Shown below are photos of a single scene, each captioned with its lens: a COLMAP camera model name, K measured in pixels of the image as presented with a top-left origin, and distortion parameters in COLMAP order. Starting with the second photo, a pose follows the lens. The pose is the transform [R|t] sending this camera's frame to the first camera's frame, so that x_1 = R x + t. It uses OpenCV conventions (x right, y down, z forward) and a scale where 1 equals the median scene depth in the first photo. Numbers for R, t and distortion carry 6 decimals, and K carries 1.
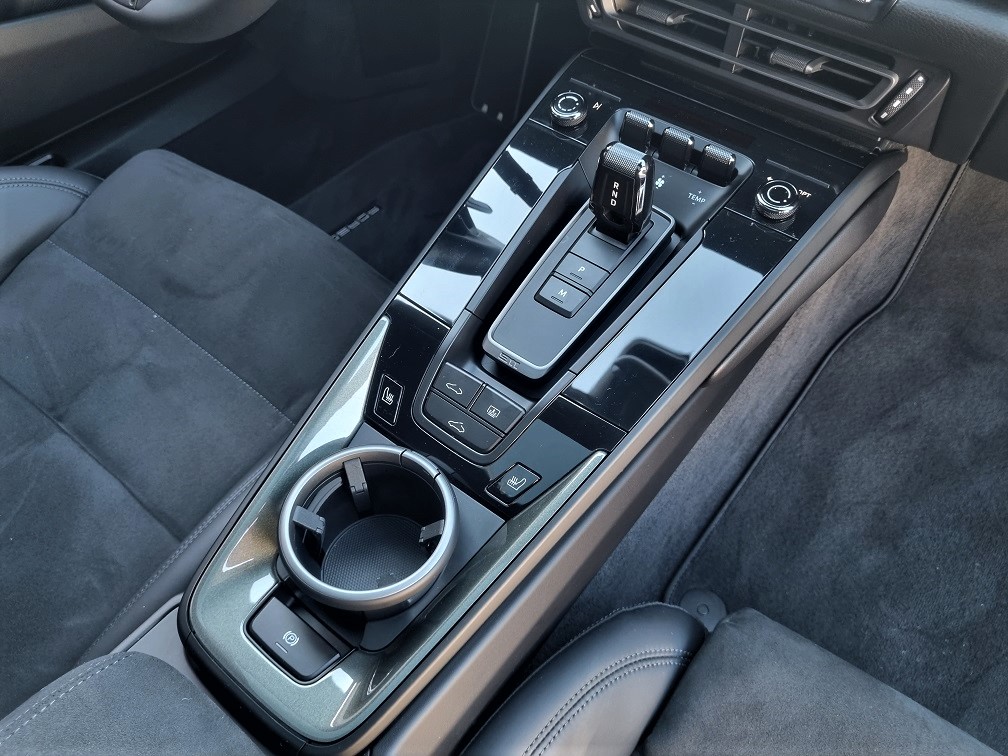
lens RADIAL K [[772.9, 0, 507.1], [0, 772.9, 376.5], [0, 0, 1]] dist [0.043507, -0.053966]
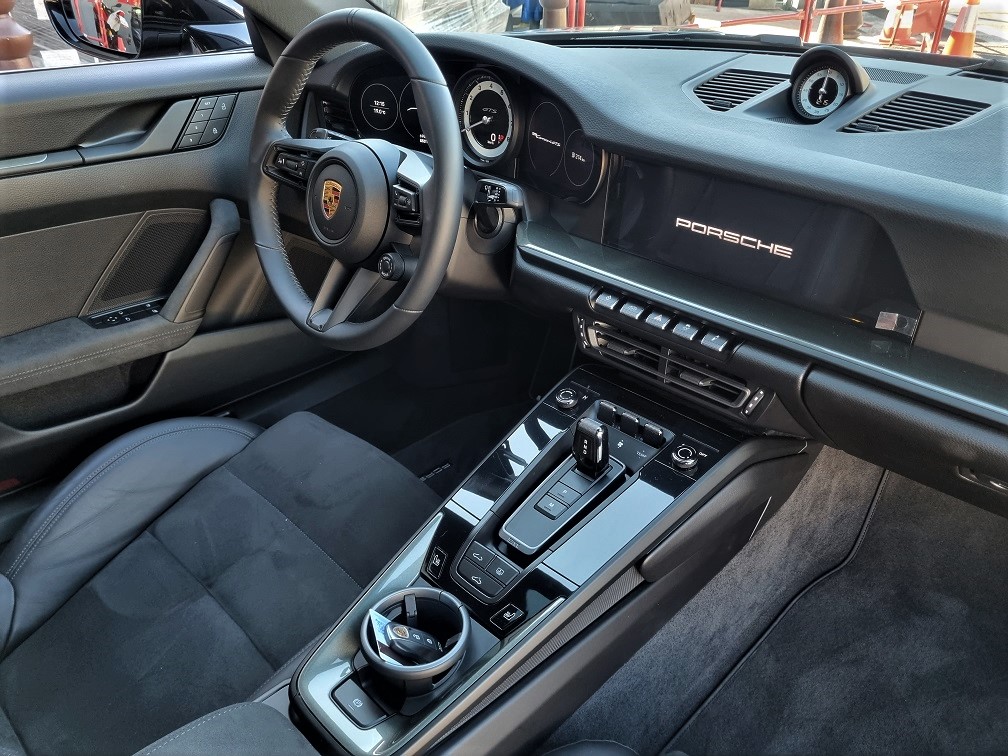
lens RADIAL K [[757.7, 0, 521.3], [0, 757.7, 378.8], [0, 0, 1]] dist [0.045930, -0.037061]
pose [[0.994956, 0.052347, -0.085573, 0.123455], [-0.079199, 0.933464, -0.349817, 0.193413], [0.061568, 0.354830, 0.932901, -0.537913]]
